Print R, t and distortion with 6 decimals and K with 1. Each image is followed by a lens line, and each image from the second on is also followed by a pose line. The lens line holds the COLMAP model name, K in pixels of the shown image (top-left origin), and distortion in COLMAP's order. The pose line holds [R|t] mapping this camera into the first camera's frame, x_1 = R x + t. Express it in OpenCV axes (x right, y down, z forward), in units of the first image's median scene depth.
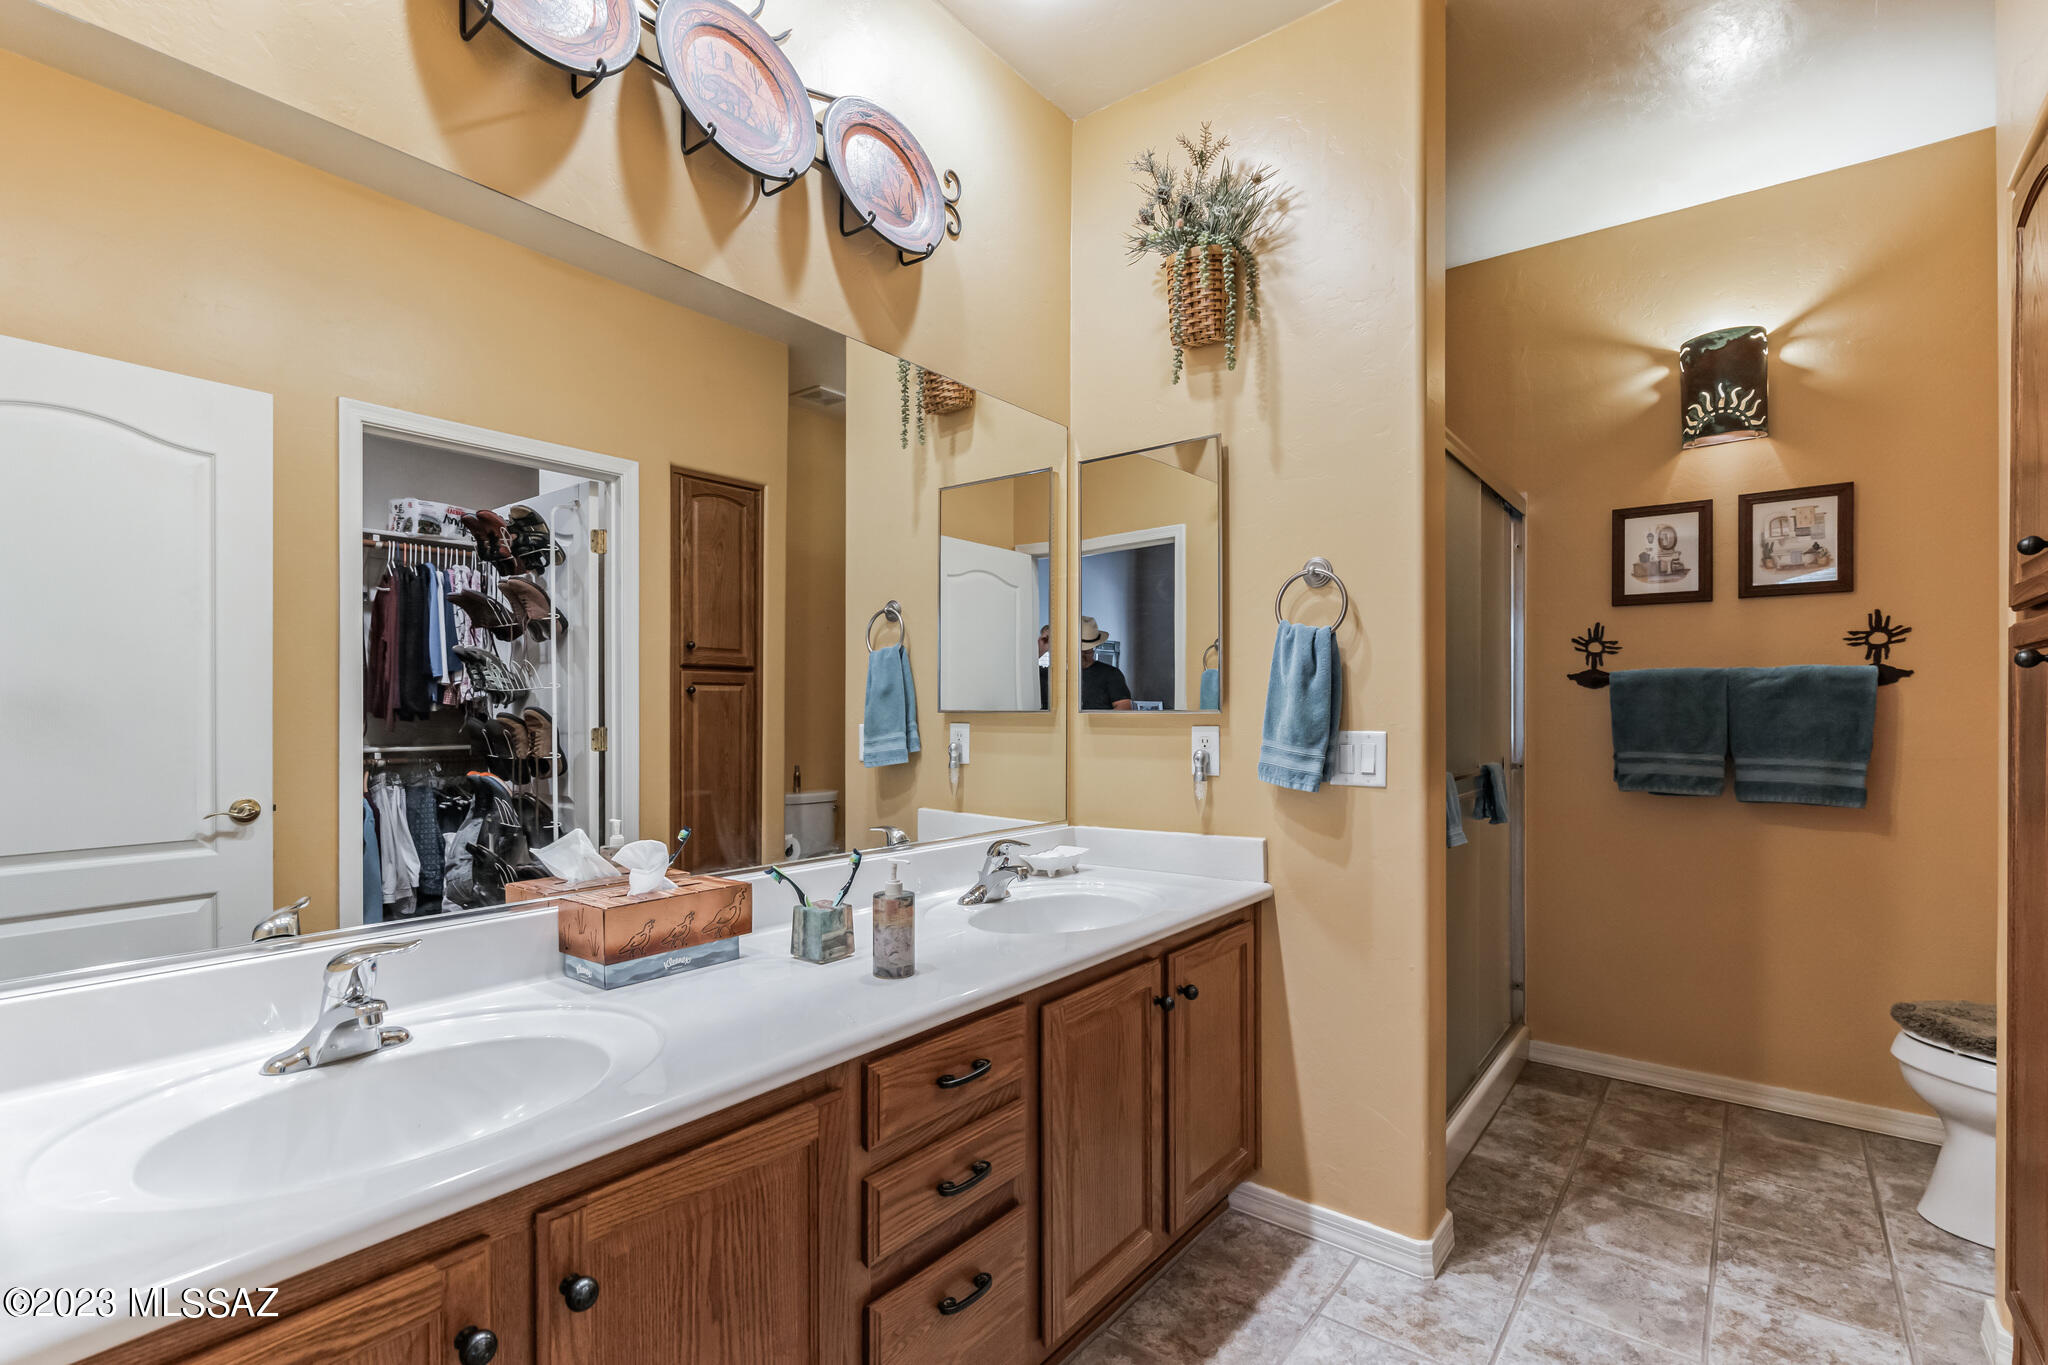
lens RADIAL K [[949.6, 0, 1024.0], [0, 949.6, 695.8], [0, 0, 1]] dist [-0.000743, 0.000155]
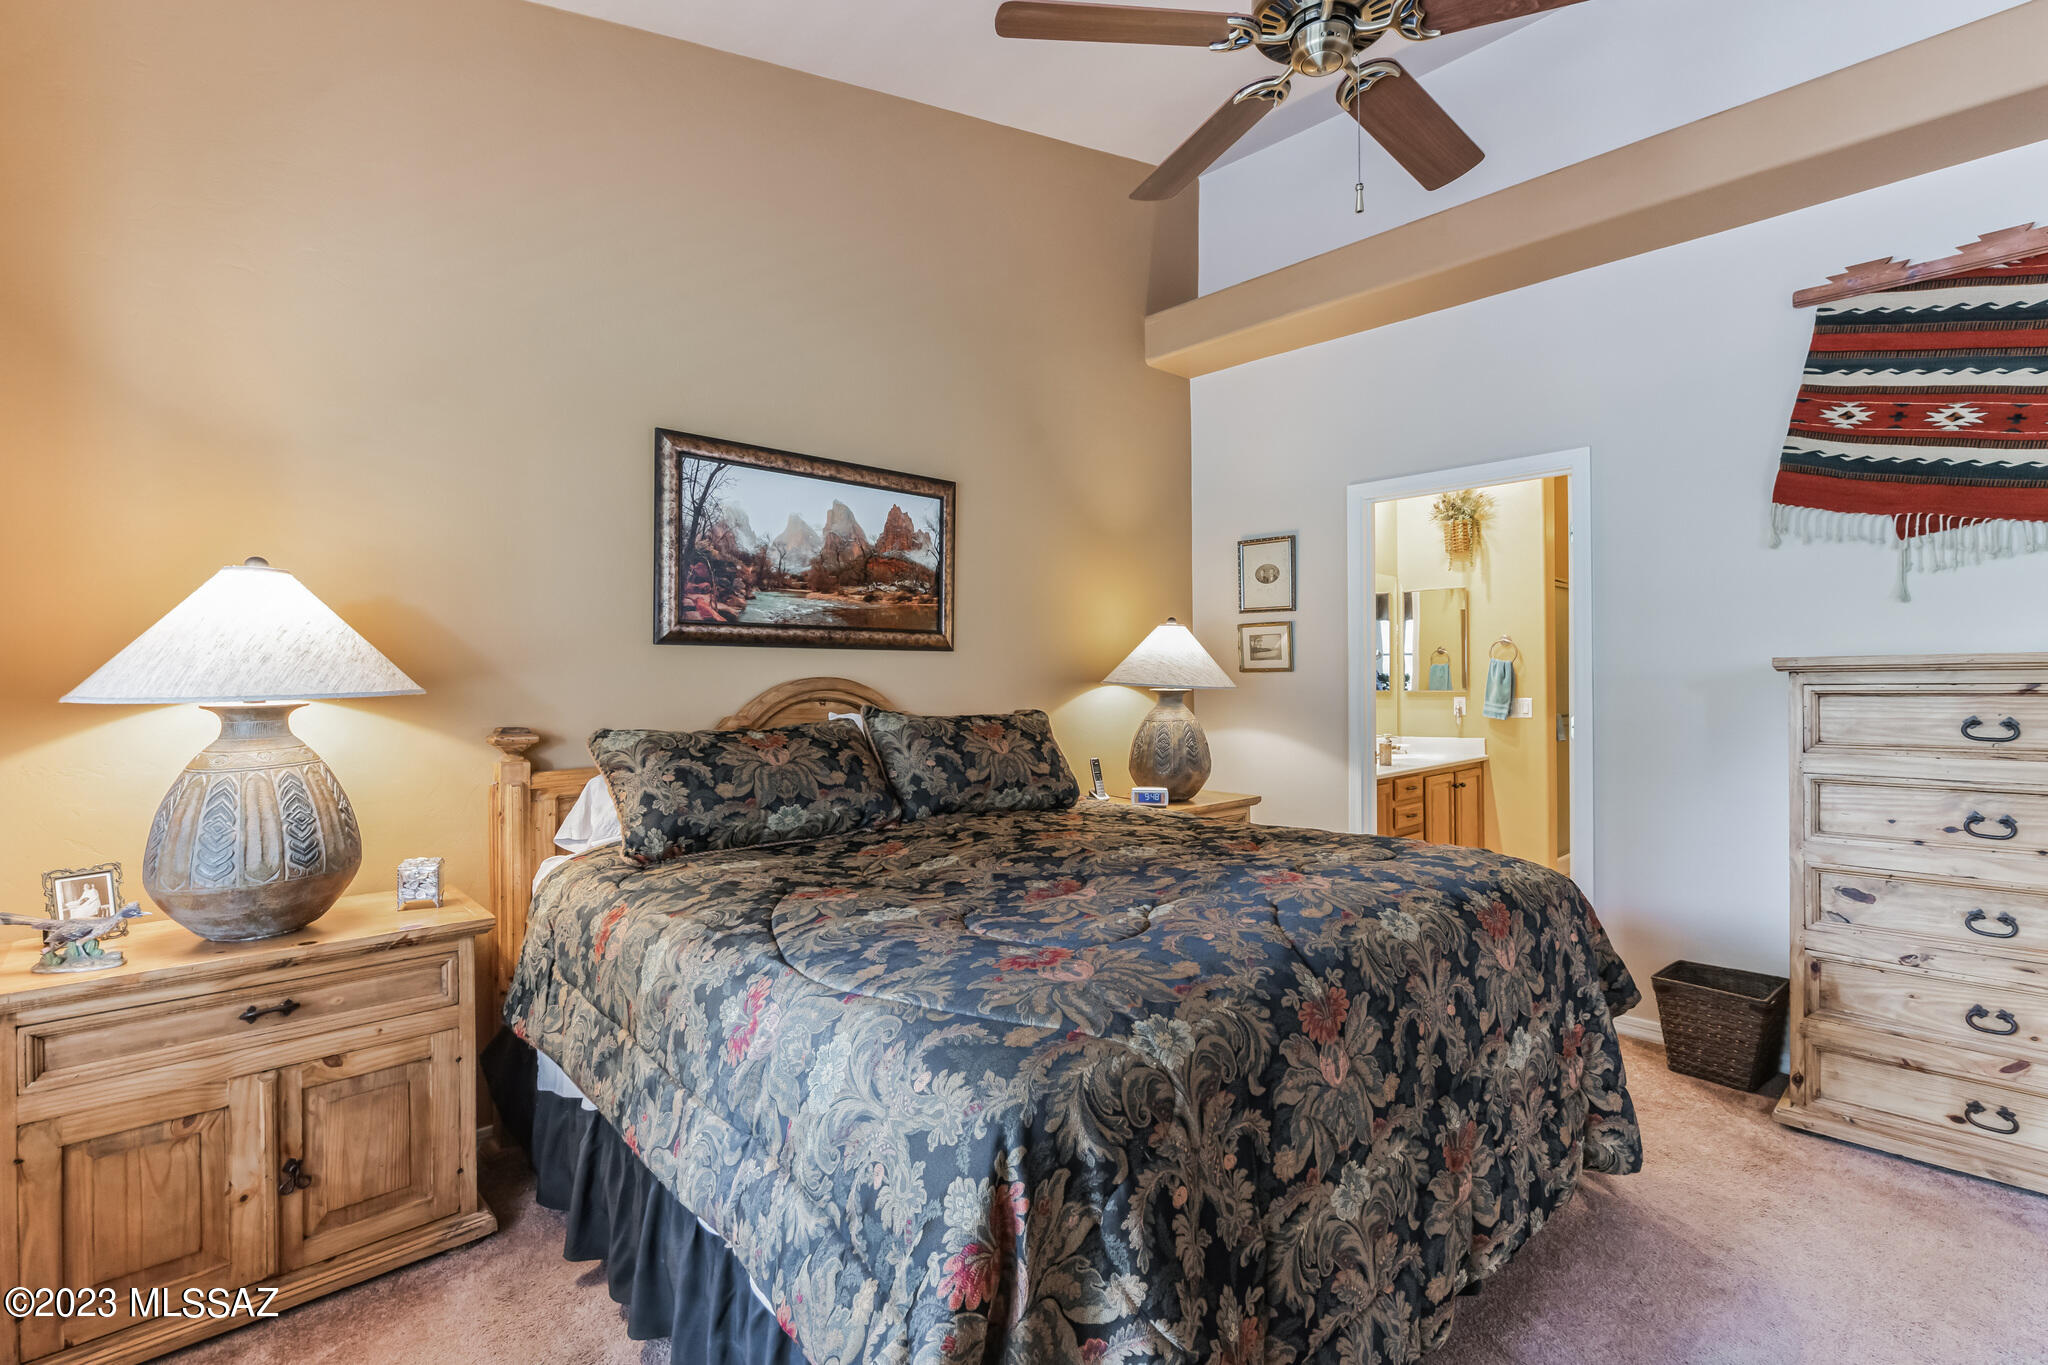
lens RADIAL K [[949.6, 0, 1022.9], [0, 949.6, 679.1], [0, 0, 1]] dist [-0.000743, 0.000155]
pose [[0.989932, -0.003083, -0.141512, -0.688869], [0.002845, 0.999994, -0.001890, -0.017008], [0.141517, 0.001468, 0.989935, -1.928226]]
